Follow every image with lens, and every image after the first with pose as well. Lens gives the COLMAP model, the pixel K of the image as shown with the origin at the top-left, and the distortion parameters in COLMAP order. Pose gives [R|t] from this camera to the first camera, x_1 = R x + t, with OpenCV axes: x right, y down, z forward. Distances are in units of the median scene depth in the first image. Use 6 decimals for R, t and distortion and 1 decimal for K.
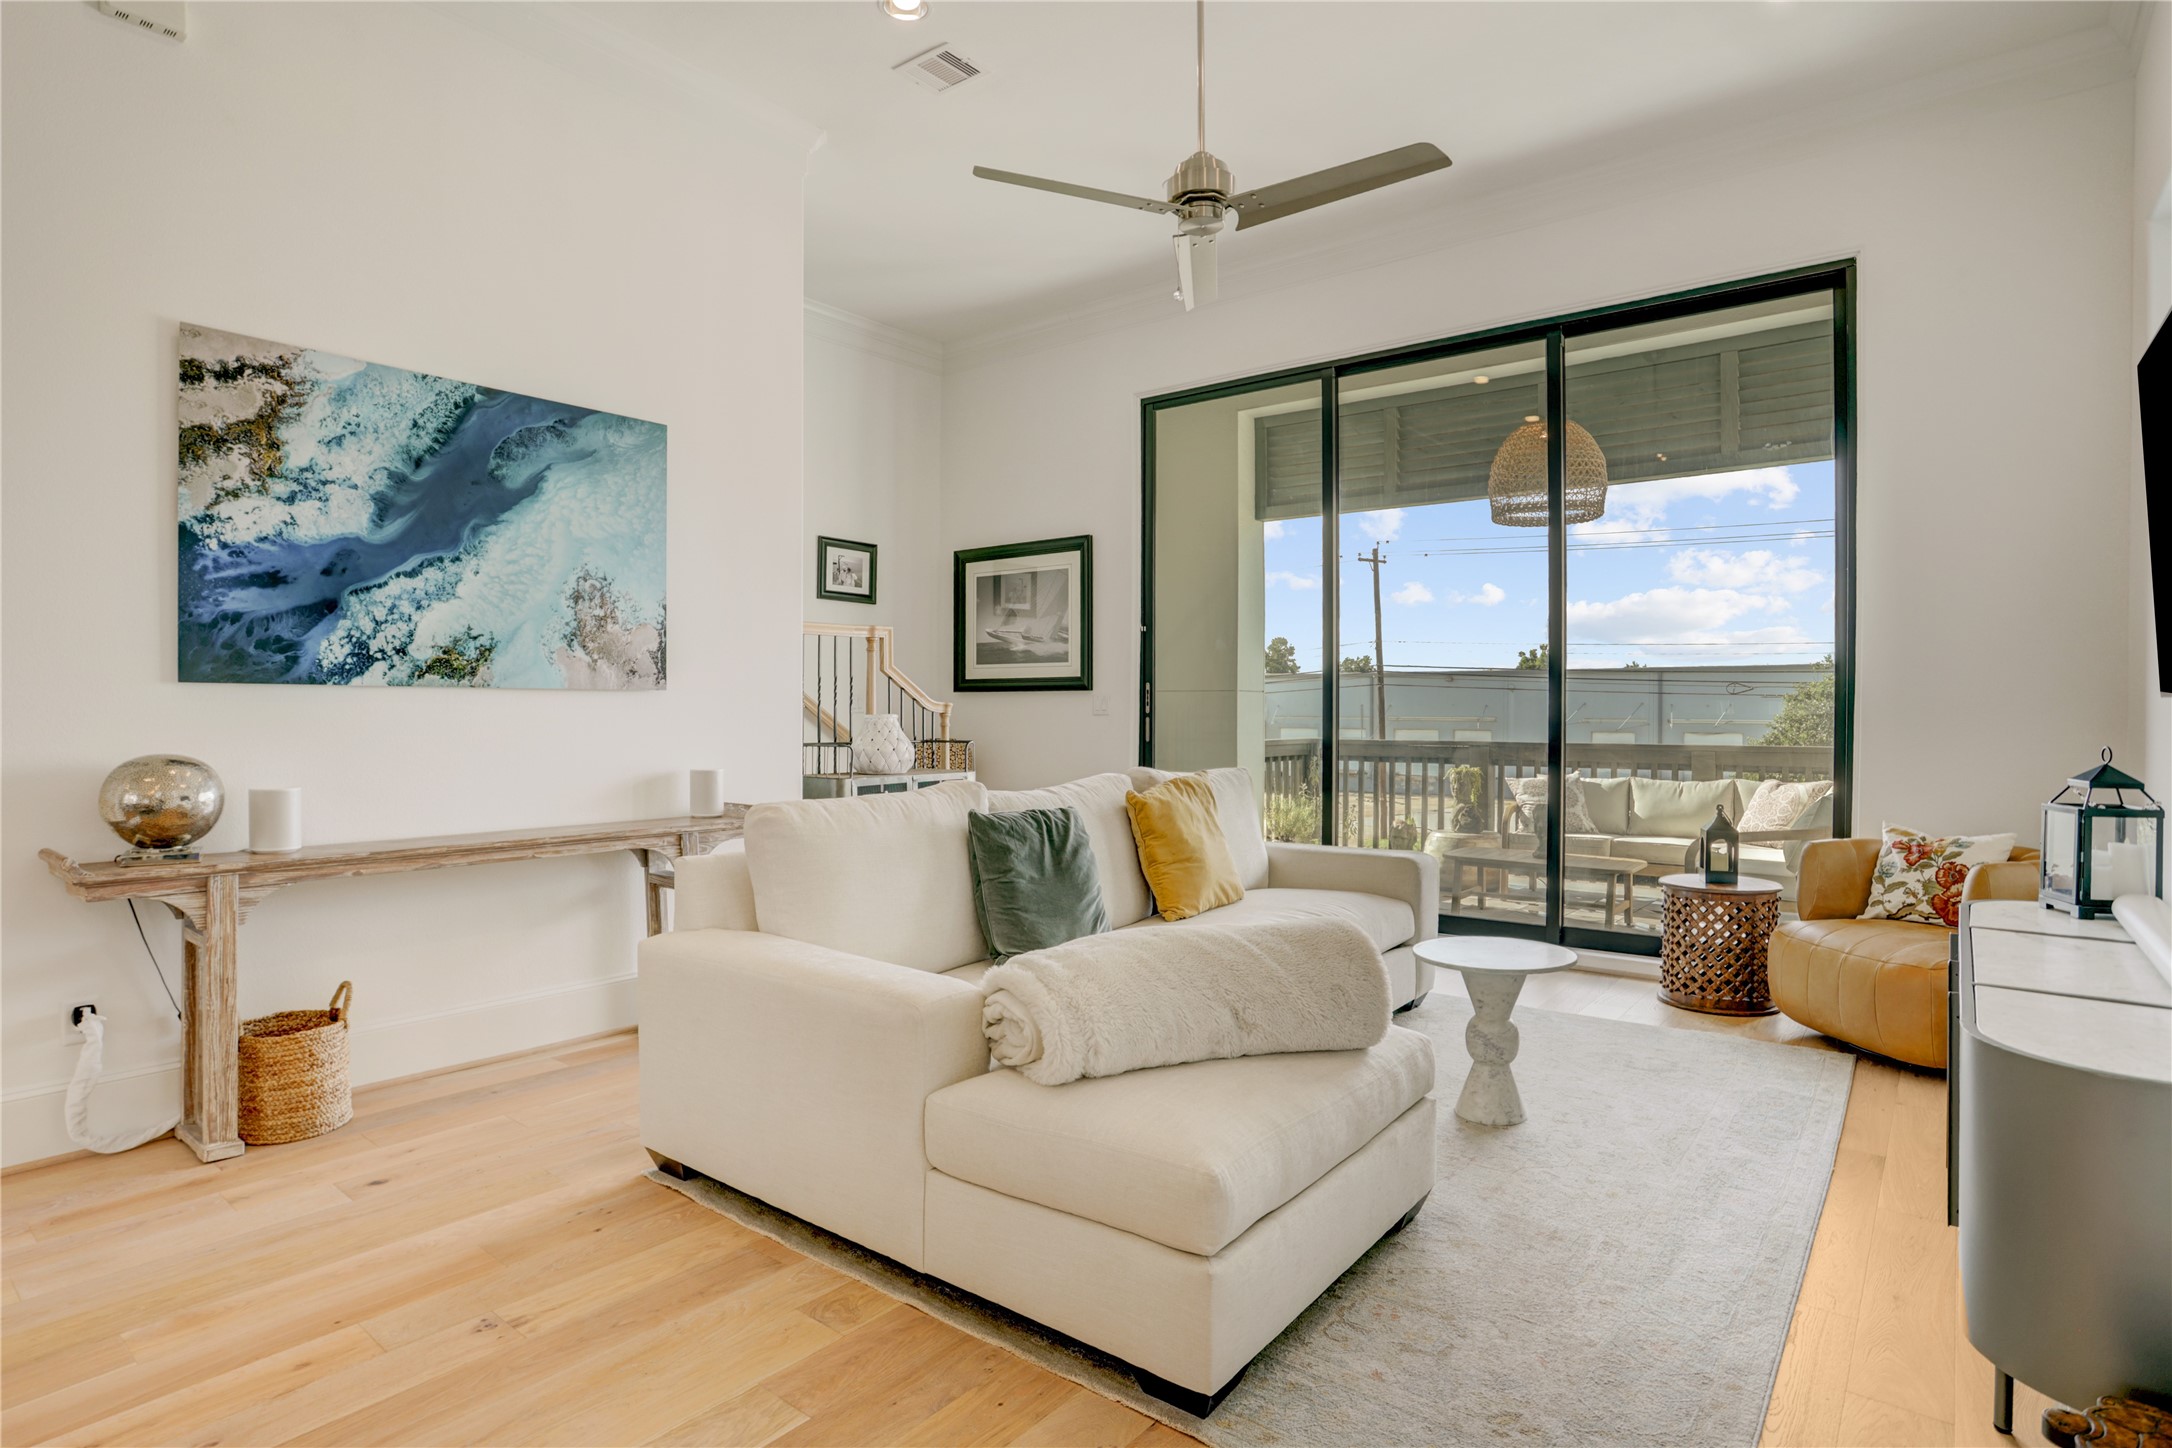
lens RADIAL K [[1131.1, 0, 1081.9], [0, 1131.1, 718.8], [0, 0, 1]] dist [-0.057950, 0.031695]
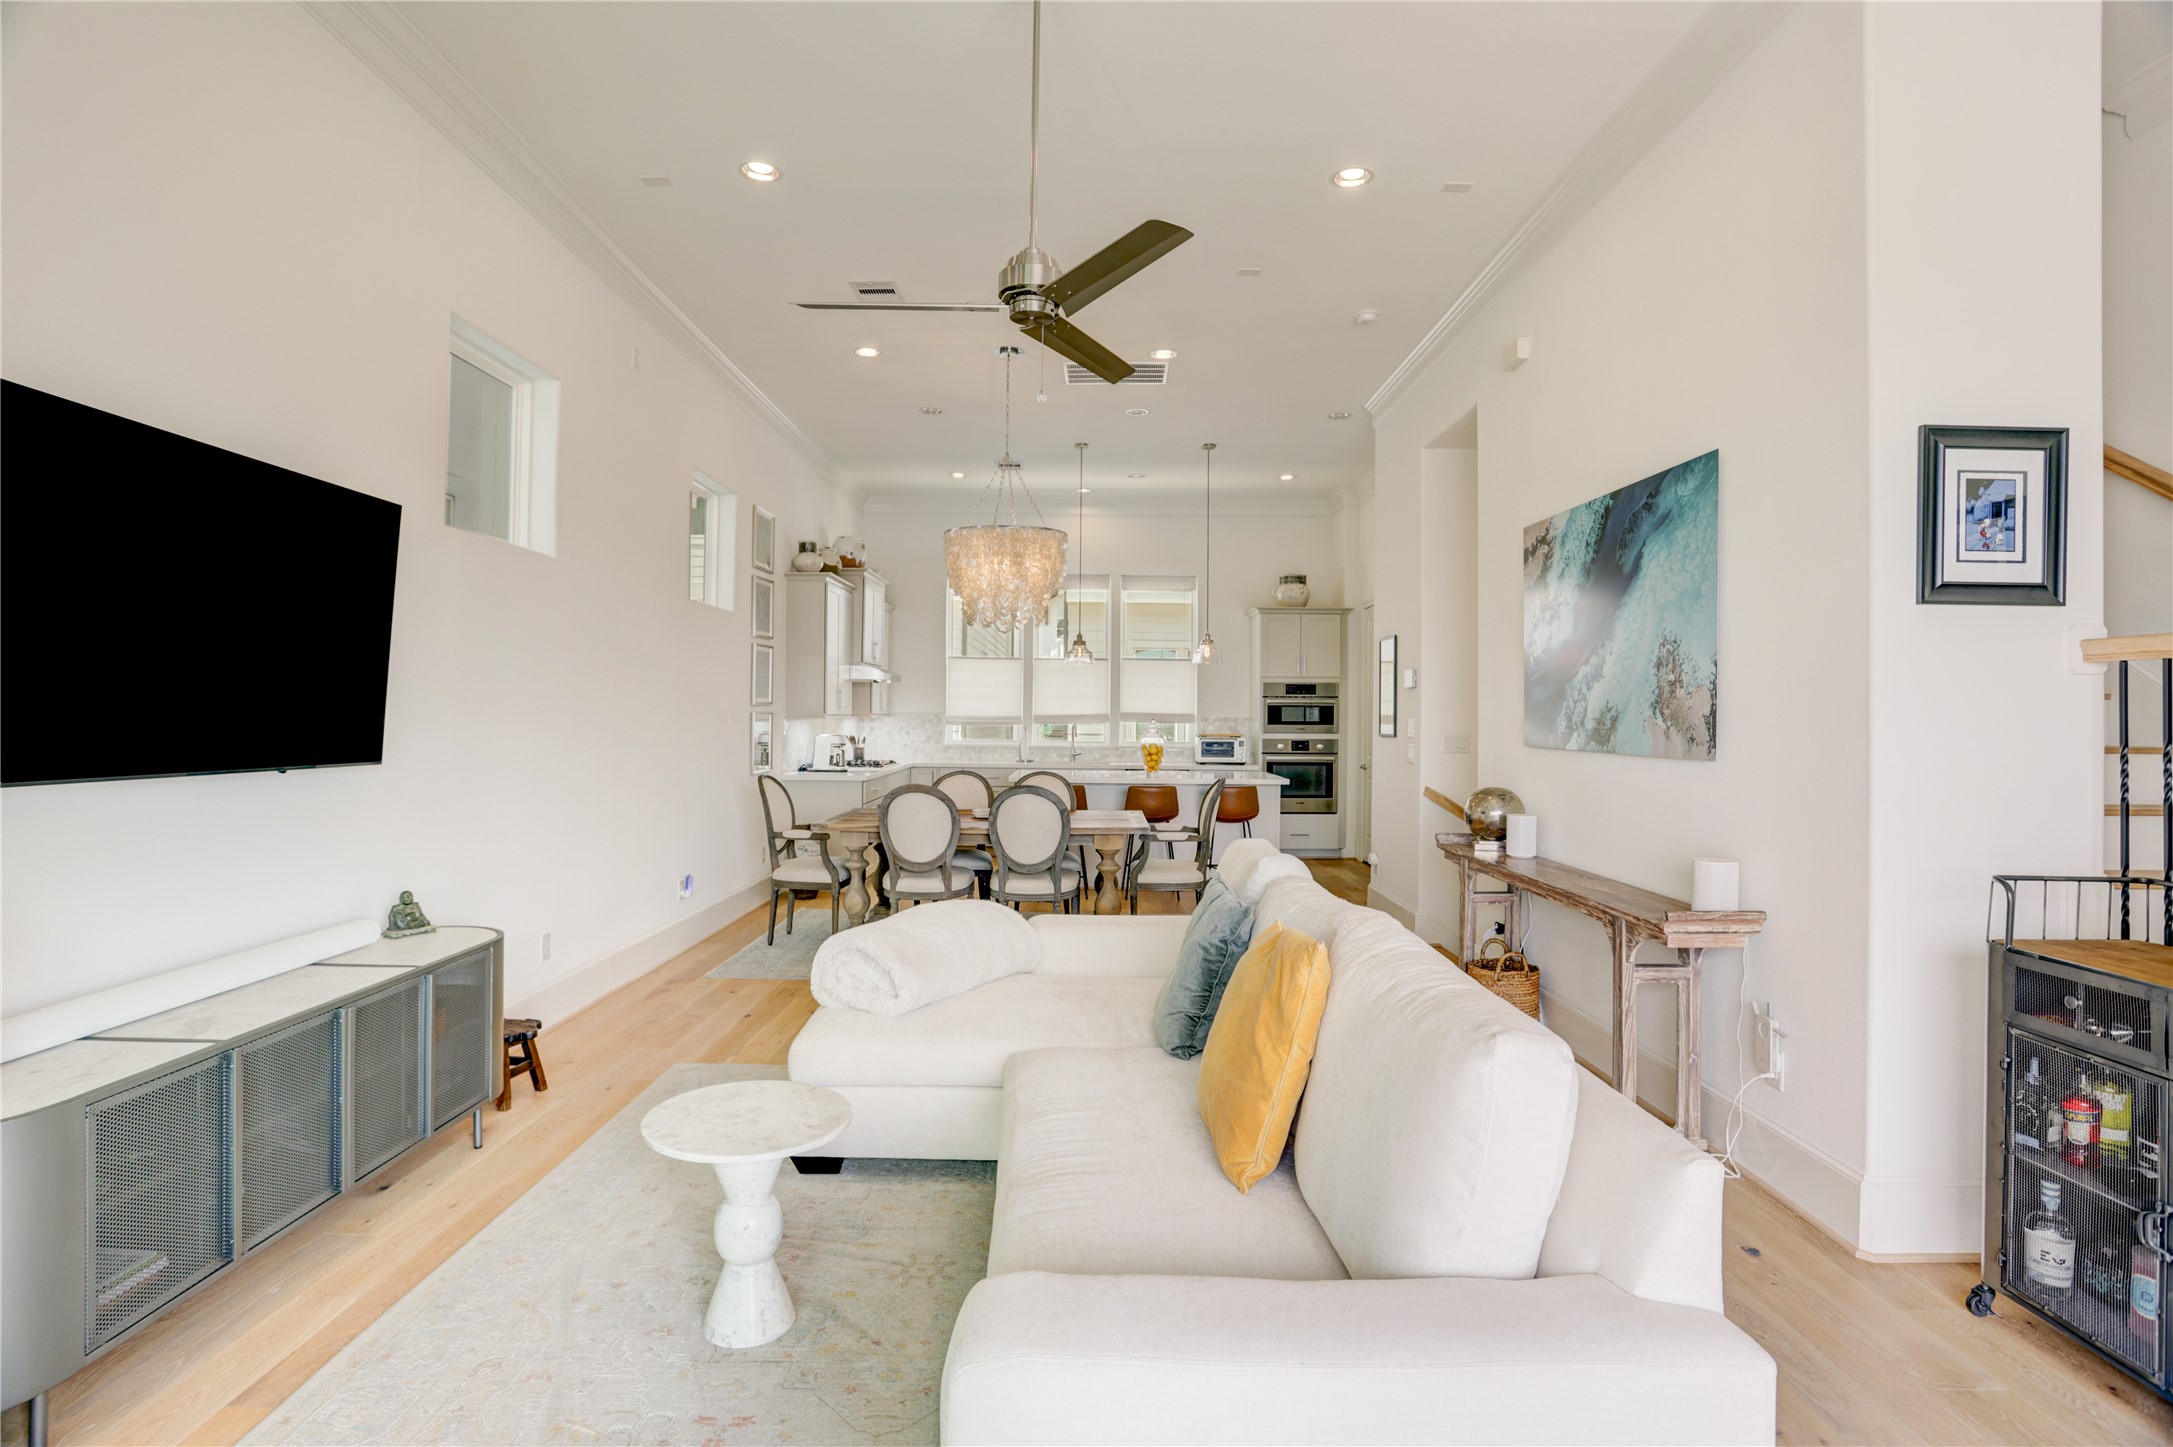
lens RADIAL K [[1065.8, 0, 1078.5], [0, 1065.8, 695.3], [0, 0, 1]] dist [-0.049345, 0.000327]
pose [[-0.786220, -0.021003, -0.617590, 0.512520], [-0.017343, 0.999779, -0.011922, -0.058958], [0.617704, 0.001338, -0.786410, 1.366127]]
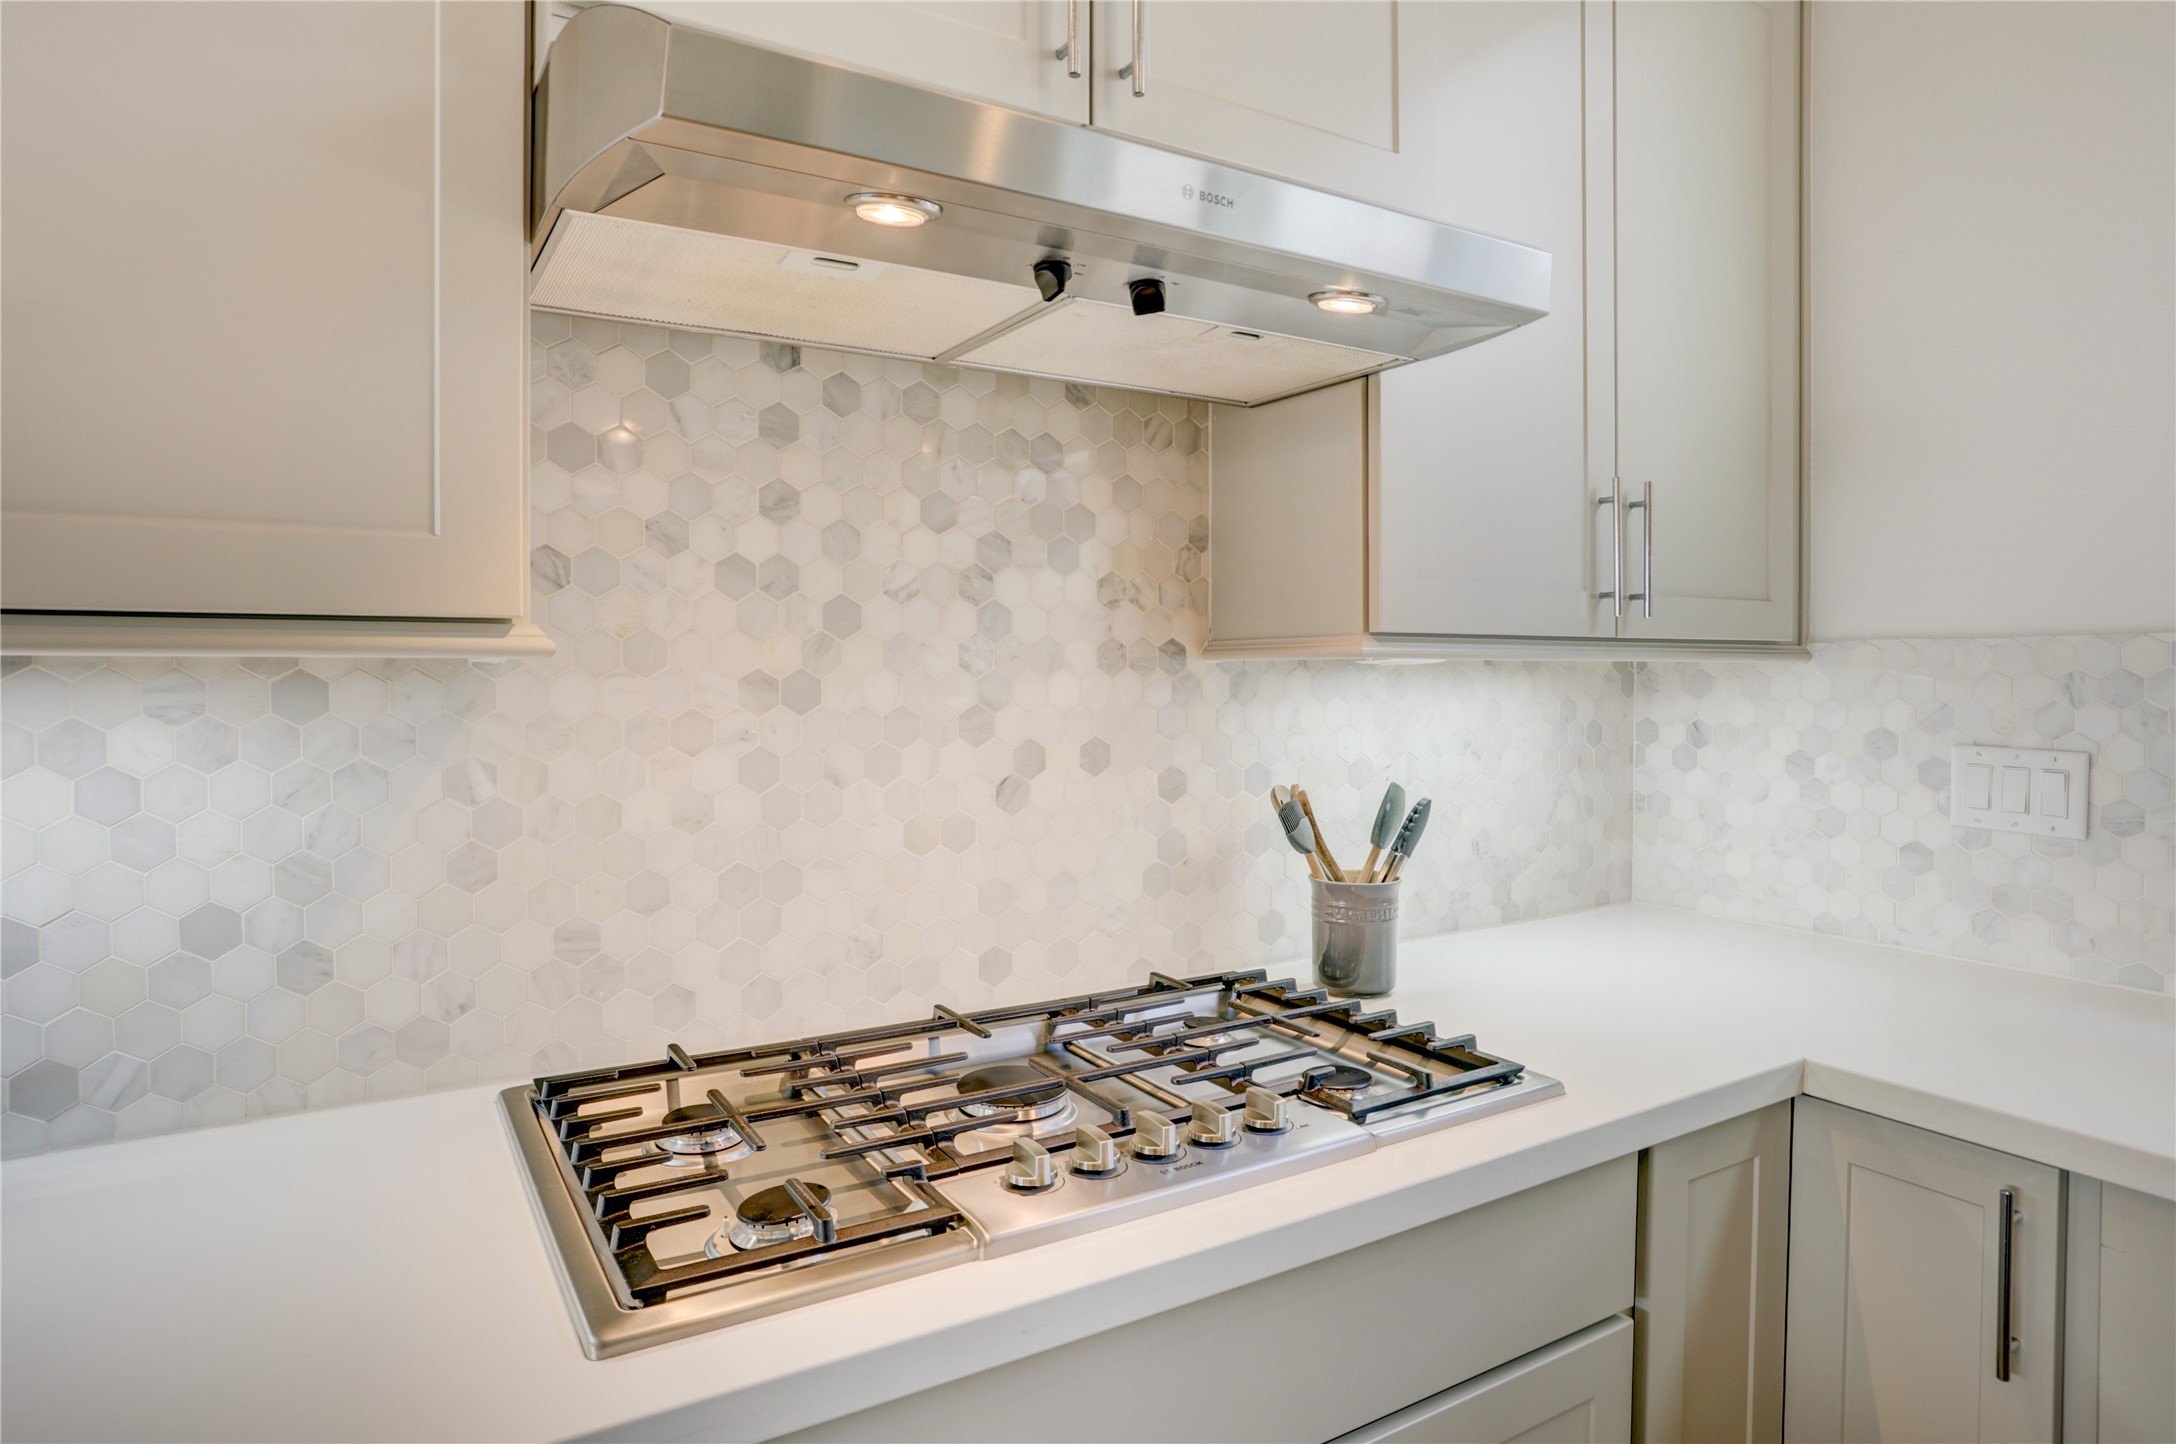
lens RADIAL K [[1232.1, 0, 1079.5], [0, 1232.1, 695.8], [0, 0, 1]] dist [-0.066005, 0.037901]
pose [[-0.937799, -0.010858, 0.347008, -0.675209], [0.000072, 0.999505, 0.031470, -0.029264], [-0.347177, 0.029538, -0.937334, -0.503799]]
